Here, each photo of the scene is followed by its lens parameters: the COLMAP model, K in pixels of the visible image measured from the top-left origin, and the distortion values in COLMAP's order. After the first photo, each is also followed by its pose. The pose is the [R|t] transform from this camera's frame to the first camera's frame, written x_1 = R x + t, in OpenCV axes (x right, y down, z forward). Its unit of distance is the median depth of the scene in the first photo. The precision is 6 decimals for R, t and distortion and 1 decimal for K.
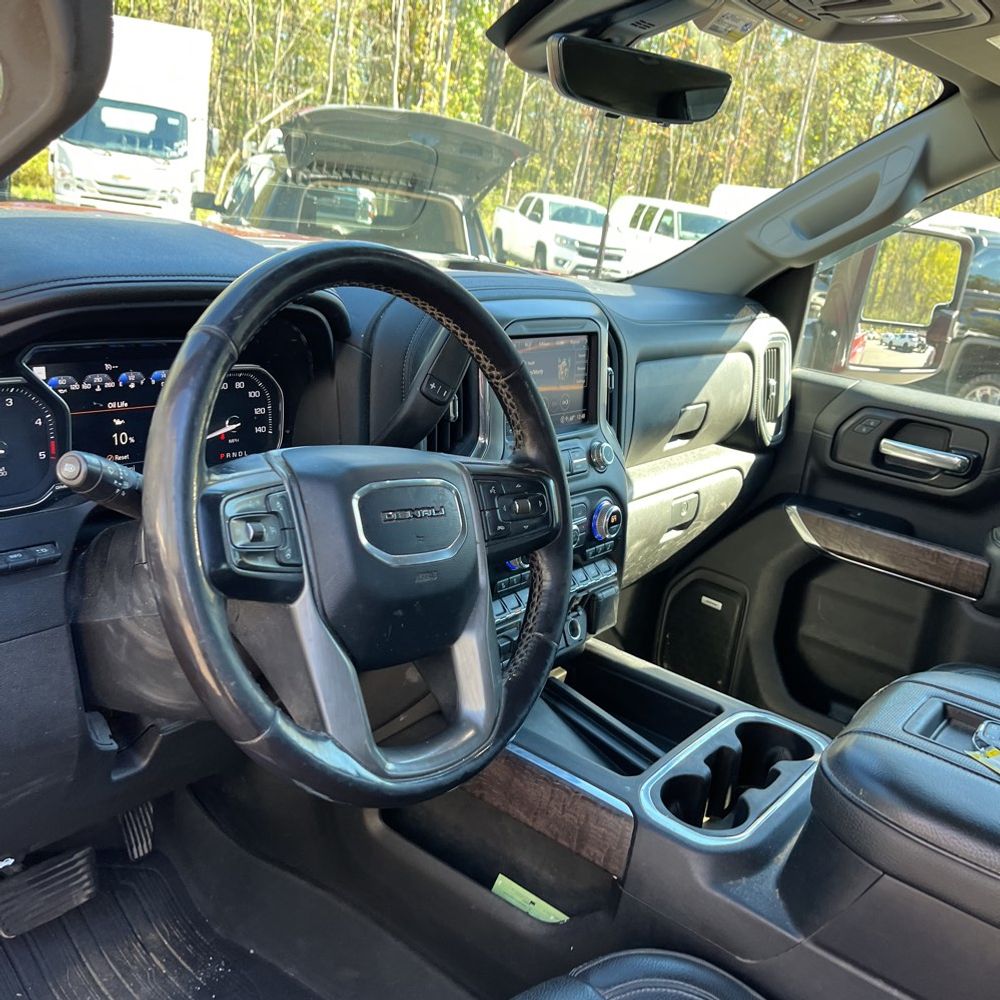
lens RADIAL K [[992.6, 0, 497.3], [0, 992.6, 482.9], [0, 0, 1]] dist [0.055797, -0.044035]
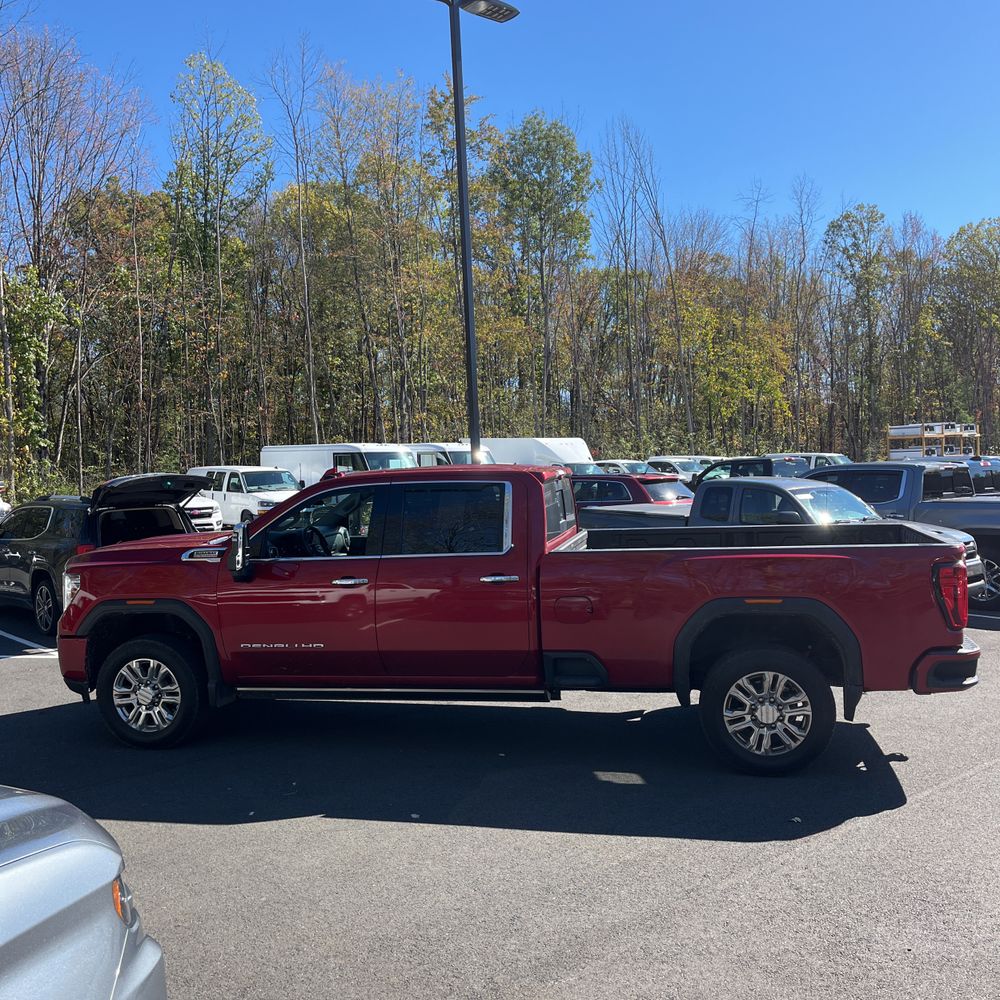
lens RADIAL K [[976.8, 0, 494.4], [0, 976.8, 484.4], [0, 0, 1]] dist [0.039401, -0.026561]
pose [[0.884325, -0.178294, 0.431486, -1.607096], [0.271756, 0.948080, -0.165205, 0.922388], [-0.379628, 0.263353, 0.886864, -5.250534]]
